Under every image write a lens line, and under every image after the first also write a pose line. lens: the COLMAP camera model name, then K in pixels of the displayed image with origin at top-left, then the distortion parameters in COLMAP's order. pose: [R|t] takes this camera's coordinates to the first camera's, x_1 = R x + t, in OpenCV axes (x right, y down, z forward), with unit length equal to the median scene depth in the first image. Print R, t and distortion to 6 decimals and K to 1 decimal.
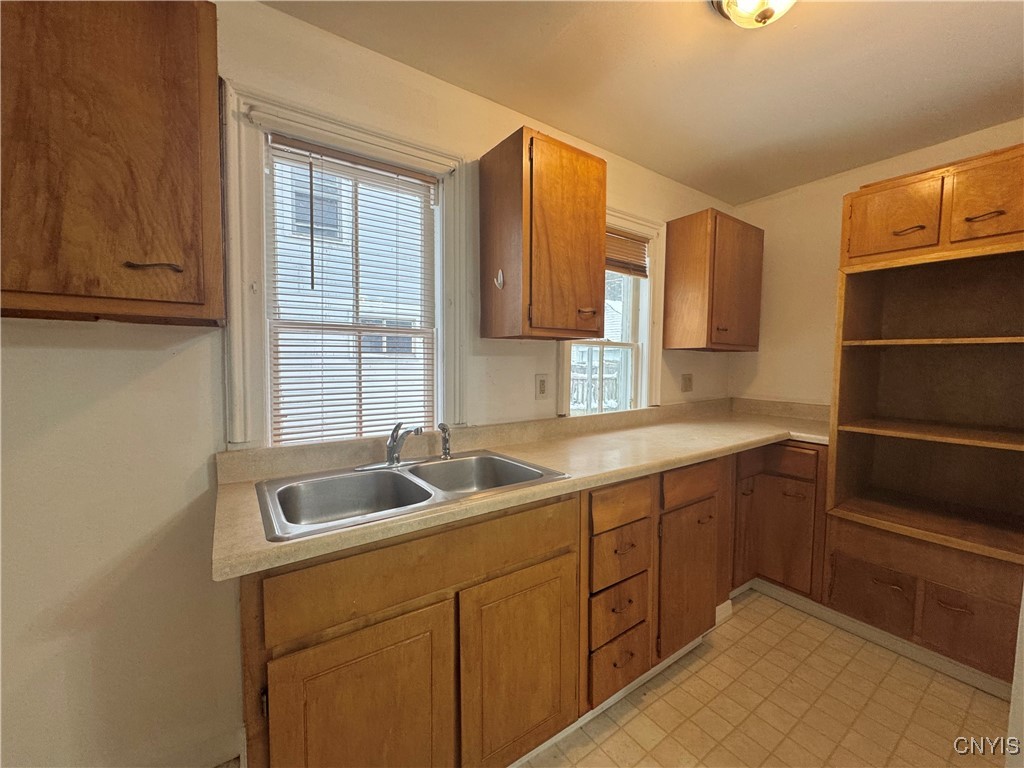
lens RADIAL K [[412.5, 0, 512.0], [0, 412.5, 384.0], [0, 0, 1]] dist [-0.001548, 0.000158]
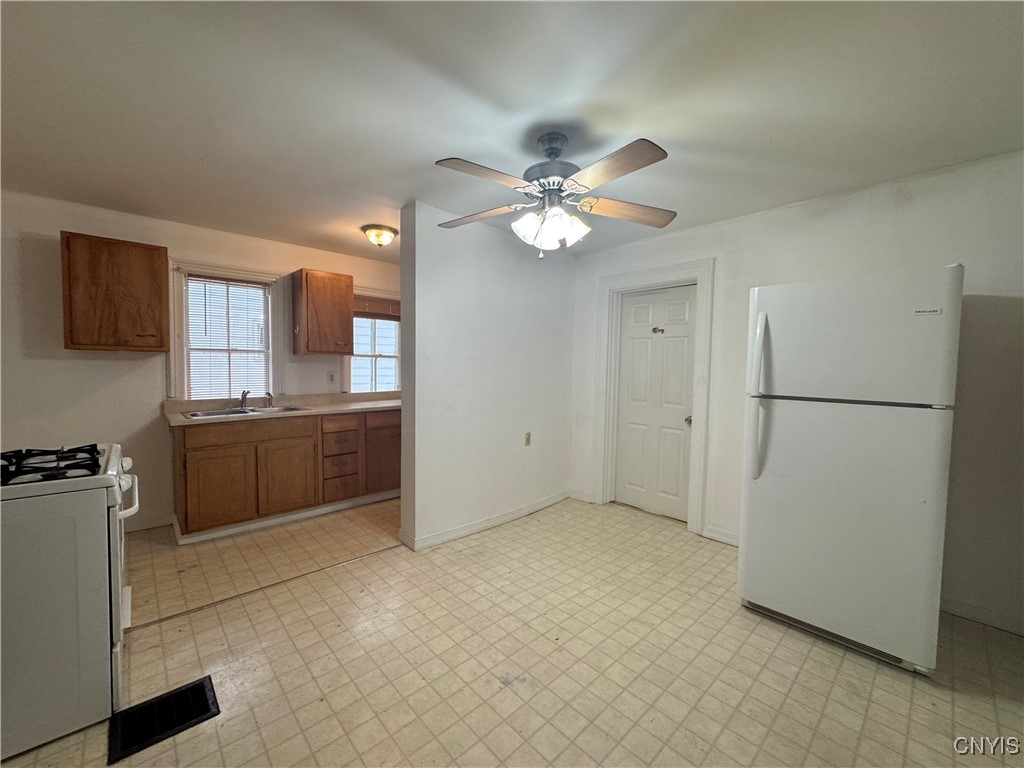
lens RADIAL K [[412.5, 0, 512.0], [0, 412.5, 384.0], [0, 0, 1]] dist [-0.001548, 0.000158]
pose [[0.989393, 0.002920, 0.145235, 0.969857], [-0.003035, 0.999995, 0.000566, 0.049362], [-0.145233, -0.001001, 0.989397, -1.700306]]
